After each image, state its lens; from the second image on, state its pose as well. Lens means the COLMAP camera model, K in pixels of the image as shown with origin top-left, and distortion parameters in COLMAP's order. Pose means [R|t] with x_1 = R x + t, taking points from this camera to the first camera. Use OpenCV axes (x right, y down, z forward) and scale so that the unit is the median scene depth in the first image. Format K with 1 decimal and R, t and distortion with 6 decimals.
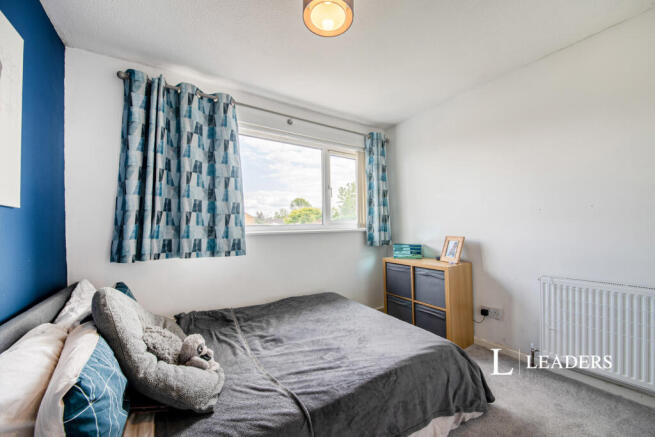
lens RADIAL K [[245.9, 0, 326.9], [0, 245.9, 224.4], [0, 0, 1]] dist [-0.000710, -0.000072]
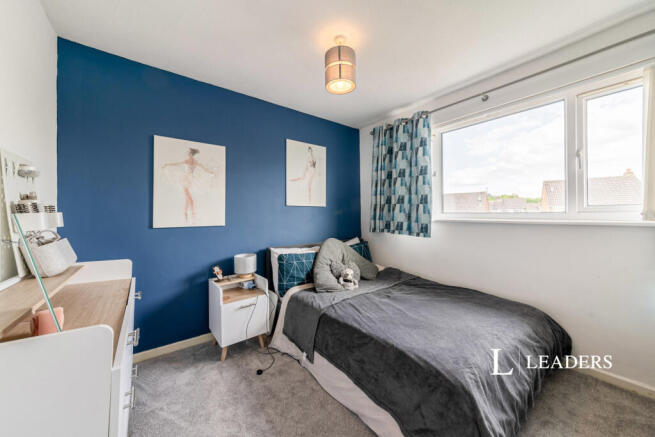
lens RADIAL K [[237.2, 0, 327.5], [0, 237.2, 218.5], [0, 0, 1]] dist [0.000577, 0.000071]
pose [[0.067884, 0.020098, -0.997491, 0.818249], [-0.007758, 0.999777, 0.019616, 0.013466], [0.997663, 0.006406, 0.068025, 0.438757]]
